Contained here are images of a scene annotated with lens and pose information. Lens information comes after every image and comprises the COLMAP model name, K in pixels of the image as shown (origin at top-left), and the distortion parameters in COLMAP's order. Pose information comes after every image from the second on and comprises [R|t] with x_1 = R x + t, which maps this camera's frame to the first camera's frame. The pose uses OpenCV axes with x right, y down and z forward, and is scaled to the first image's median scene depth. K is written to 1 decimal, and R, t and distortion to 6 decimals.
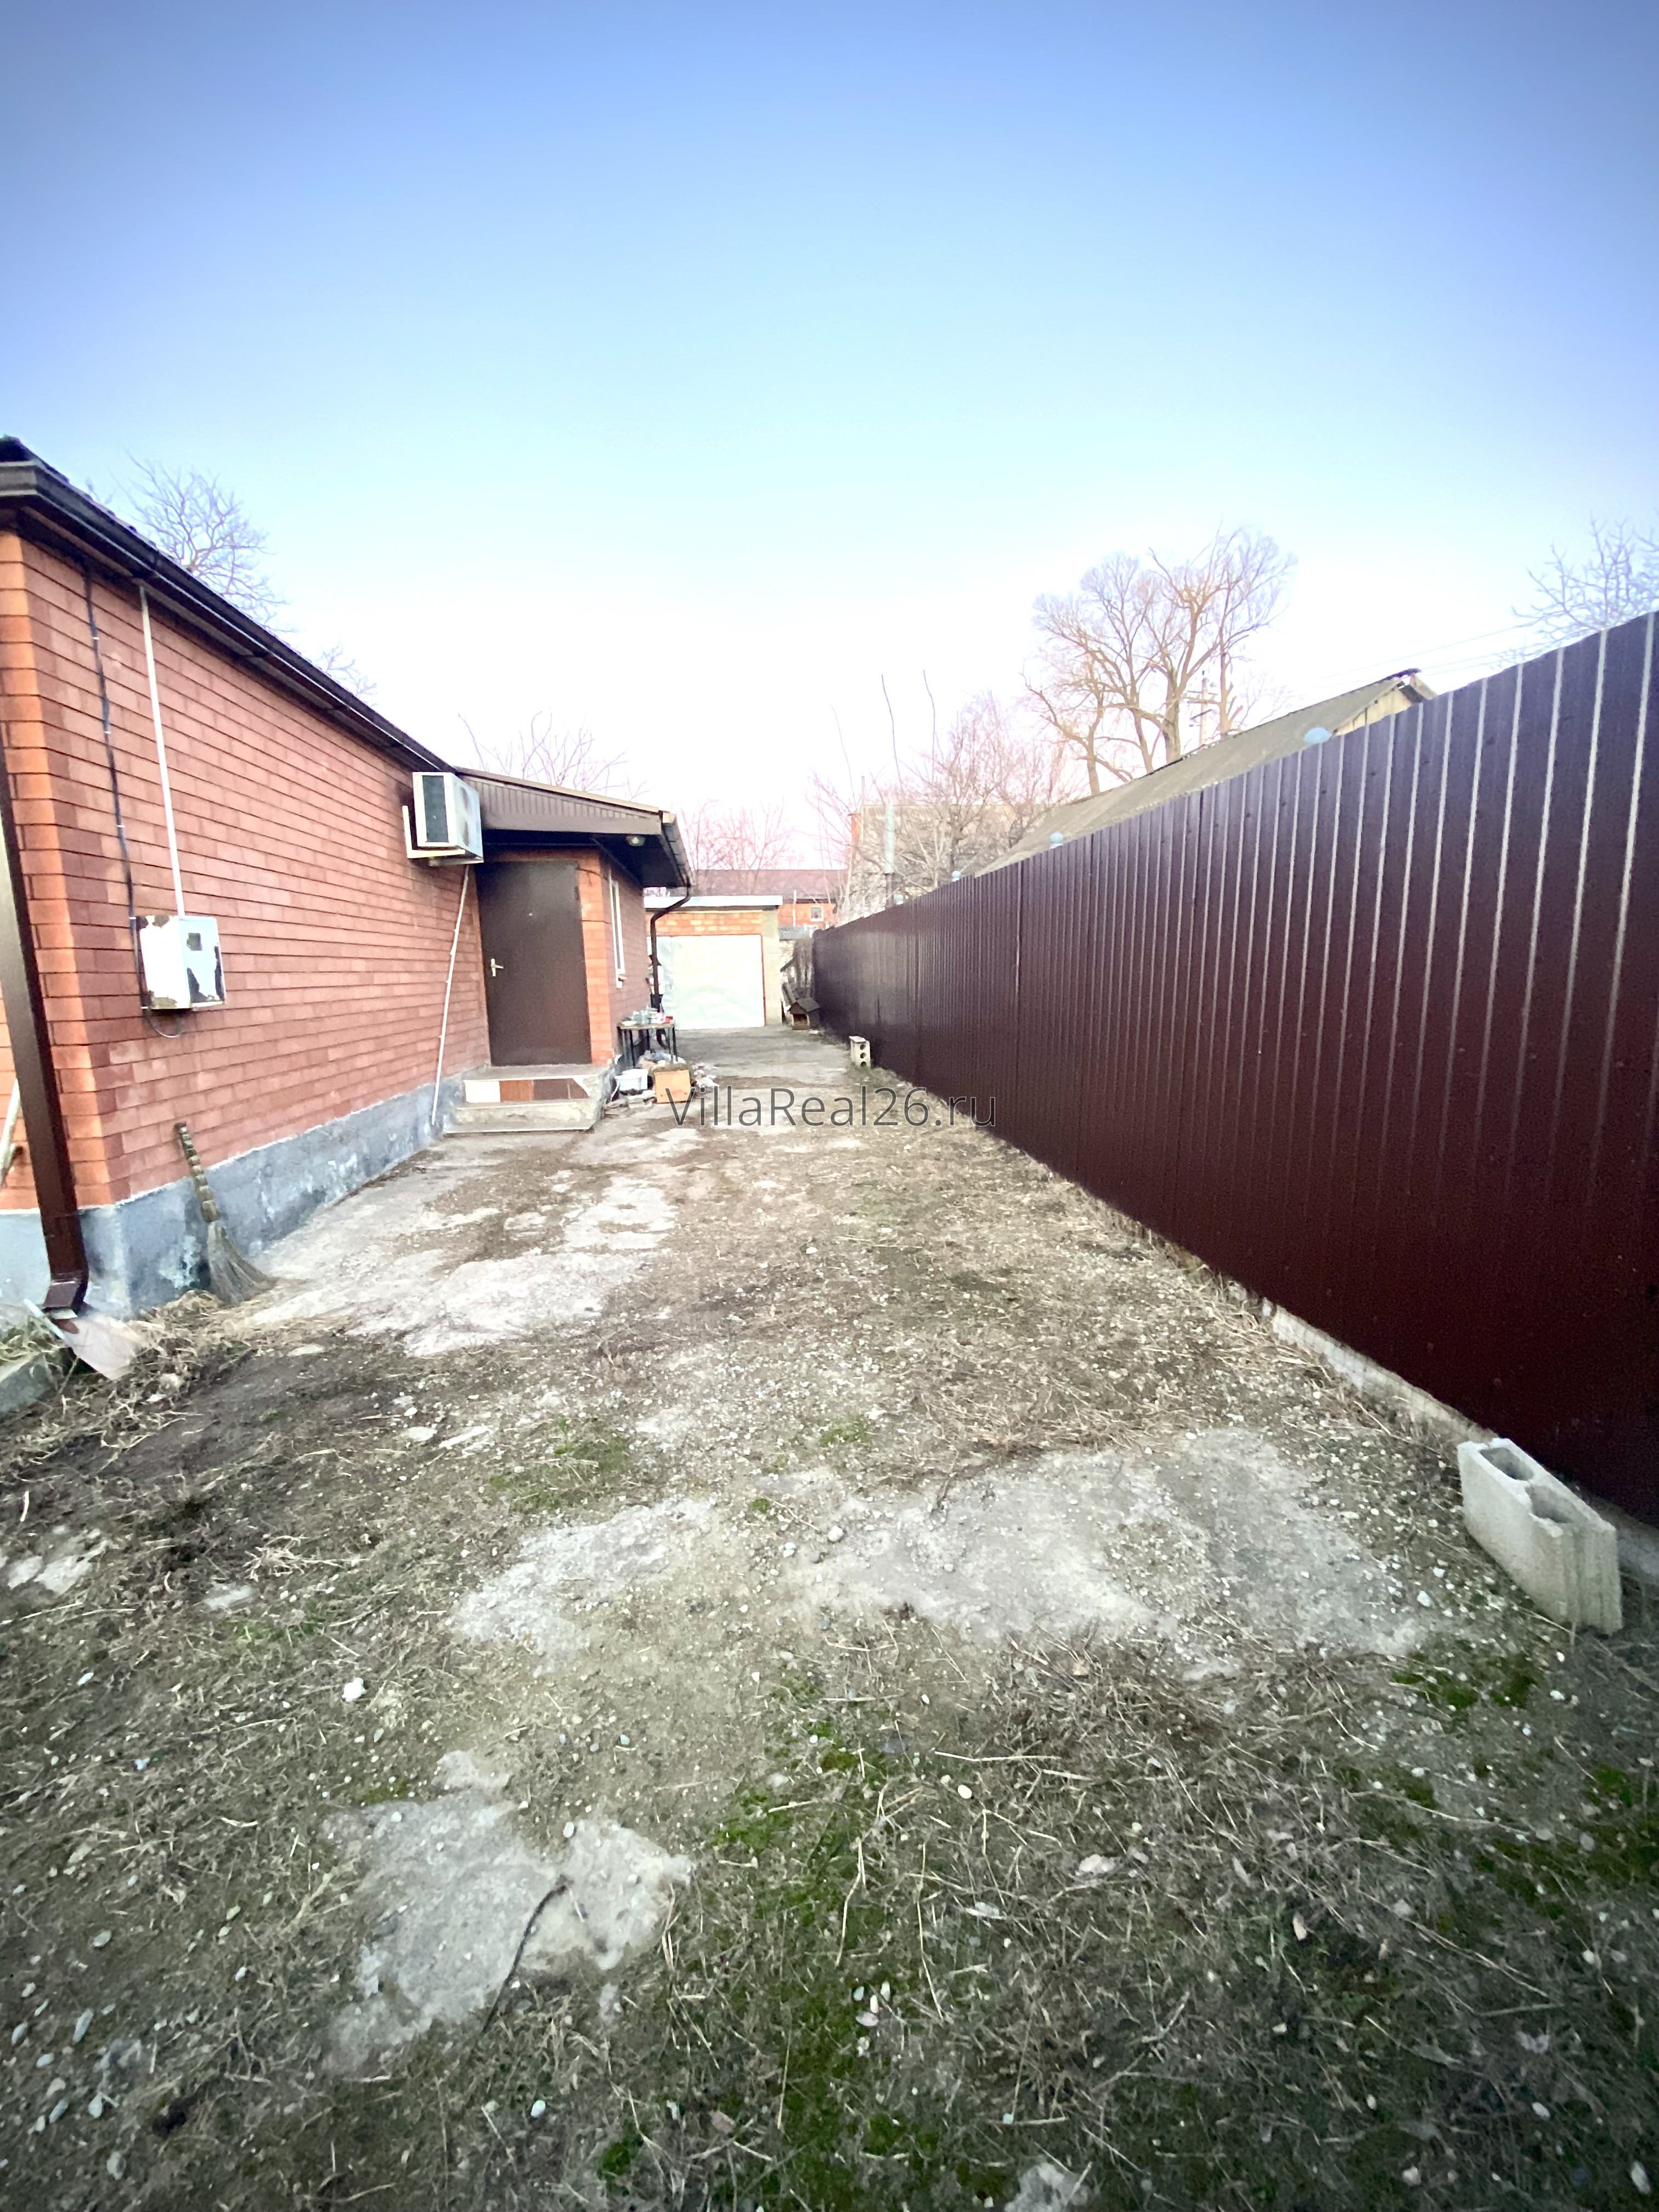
lens RADIAL K [[894.1, 0, 826.8], [0, 894.1, 1104.3], [0, 0, 1]] dist [0.010090, -0.012366]
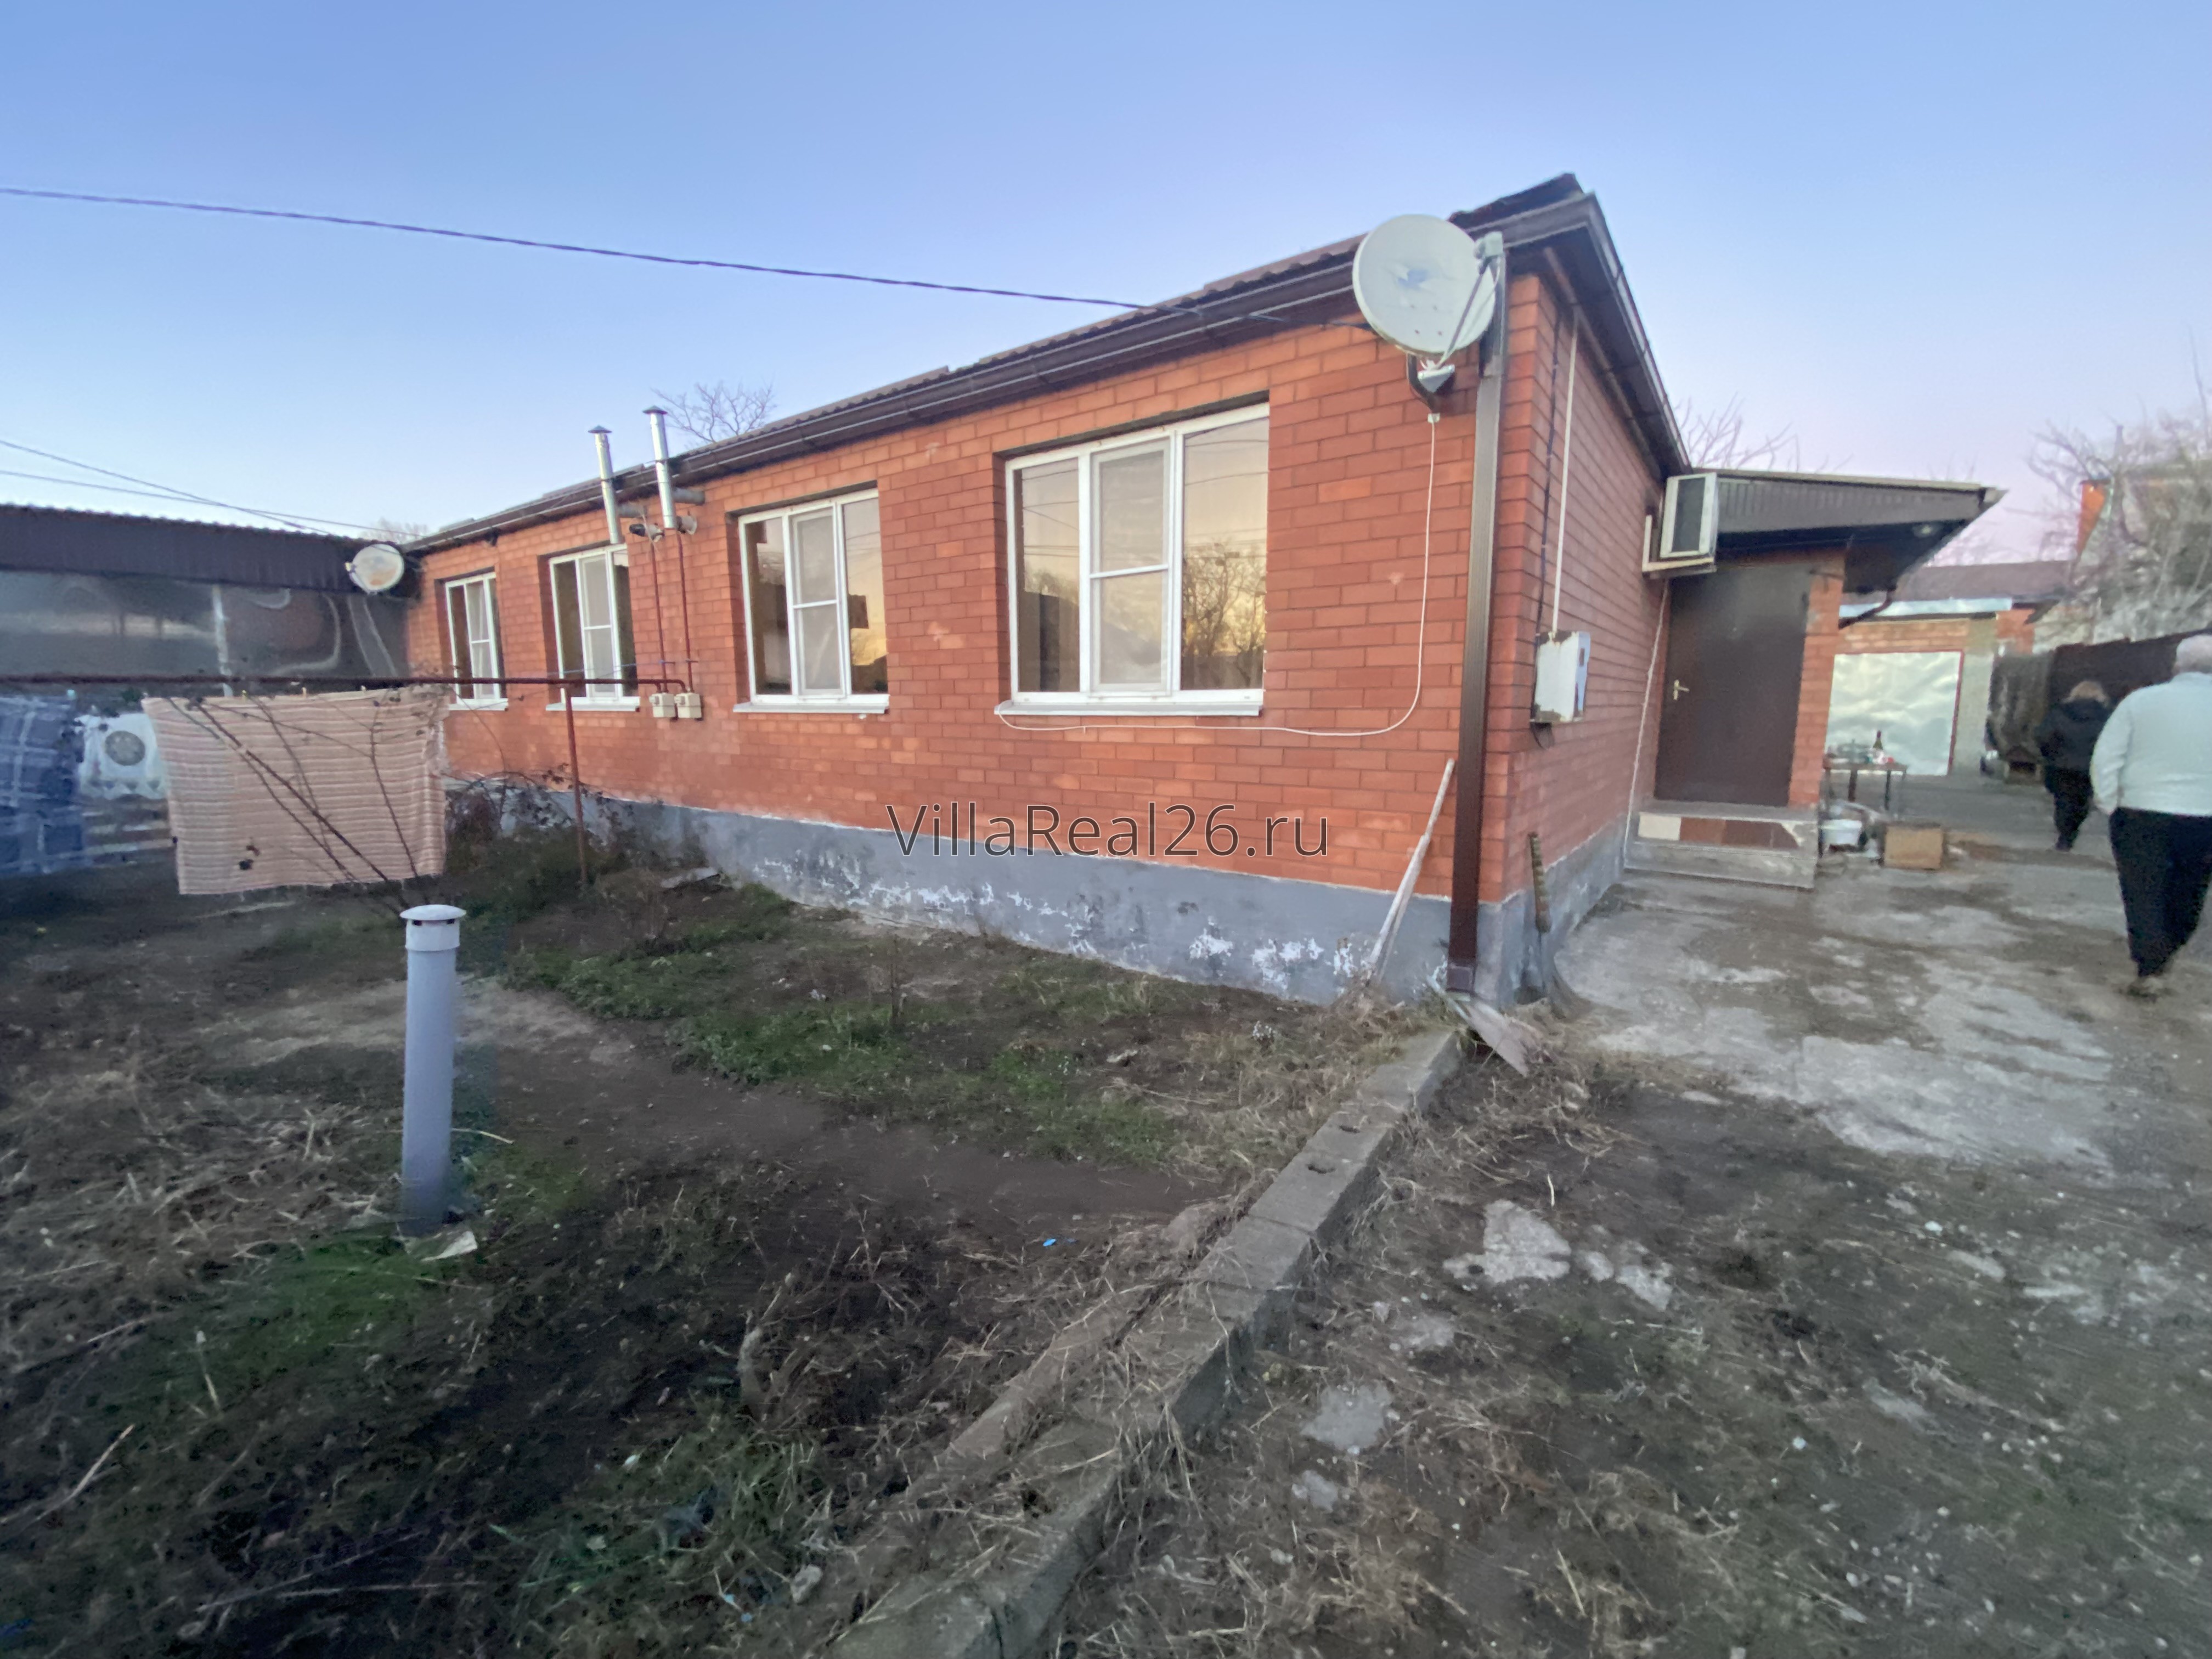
lens RADIAL K [[894.1, 0, 1090.3], [0, 894.1, 813.6], [0, 0, 1]] dist [0.010090, -0.012366]
pose [[0.726865, 0.107882, -0.678254, -0.410905], [-0.119302, 0.992405, 0.029998, 0.029952], [0.676338, 0.059113, 0.734215, -0.107392]]
